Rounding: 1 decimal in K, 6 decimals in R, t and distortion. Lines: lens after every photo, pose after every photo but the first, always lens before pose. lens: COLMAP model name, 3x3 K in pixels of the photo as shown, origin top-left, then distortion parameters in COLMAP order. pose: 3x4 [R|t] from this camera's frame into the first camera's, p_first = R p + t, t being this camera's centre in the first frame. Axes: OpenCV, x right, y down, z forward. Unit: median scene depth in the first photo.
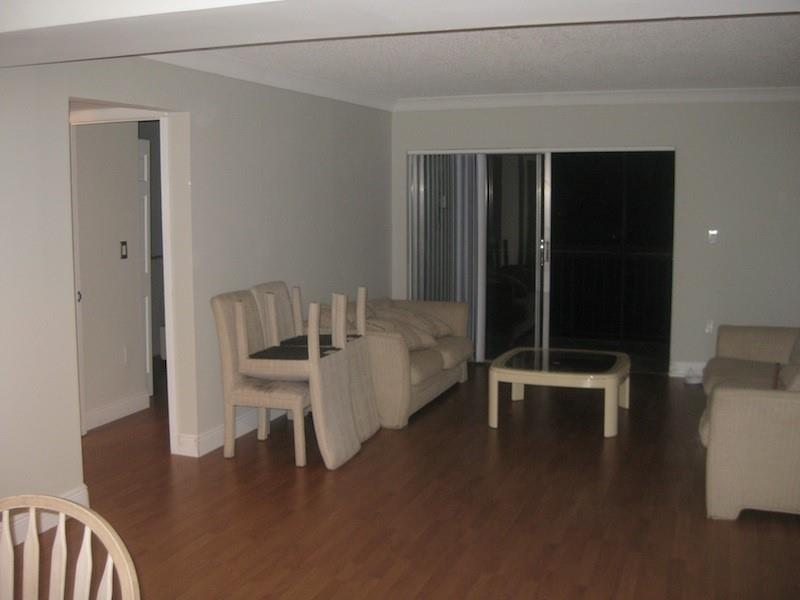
lens RADIAL K [[873.7, 0, 391.6], [0, 873.7, 281.7], [0, 0, 1]] dist [-0.136033, 0.000000]
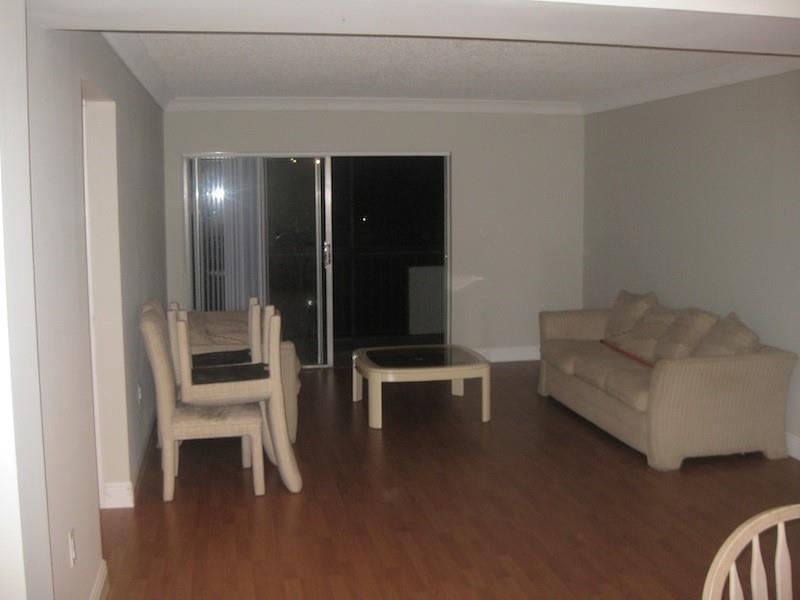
lens RADIAL K [[873.7, 0, 395.8], [0, 873.7, 294.5], [0, 0, 1]] dist [-0.136033, 0.000000]
pose [[0.850258, -0.061967, 0.522706, -0.383950], [0.058271, 0.998023, 0.023530, -0.010039], [-0.523131, 0.010452, 0.852188, 0.126020]]
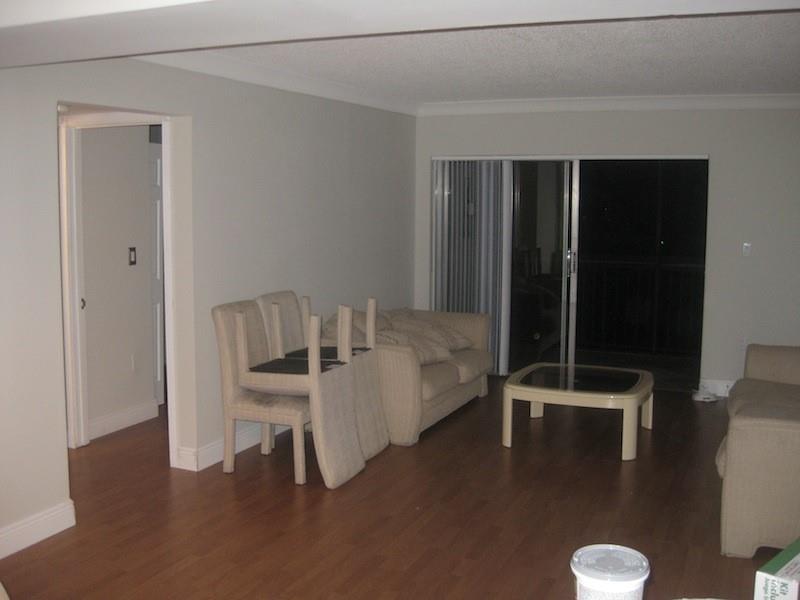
lens RADIAL K [[873.7, 0, 395.6], [0, 873.7, 287.4], [0, 0, 1]] dist [-0.136033, 0.000000]
pose [[0.998621, 0.015114, -0.050285, 0.039899], [-0.014962, 0.999882, 0.003395, -0.009532], [0.050330, -0.002638, 0.998729, 0.037086]]
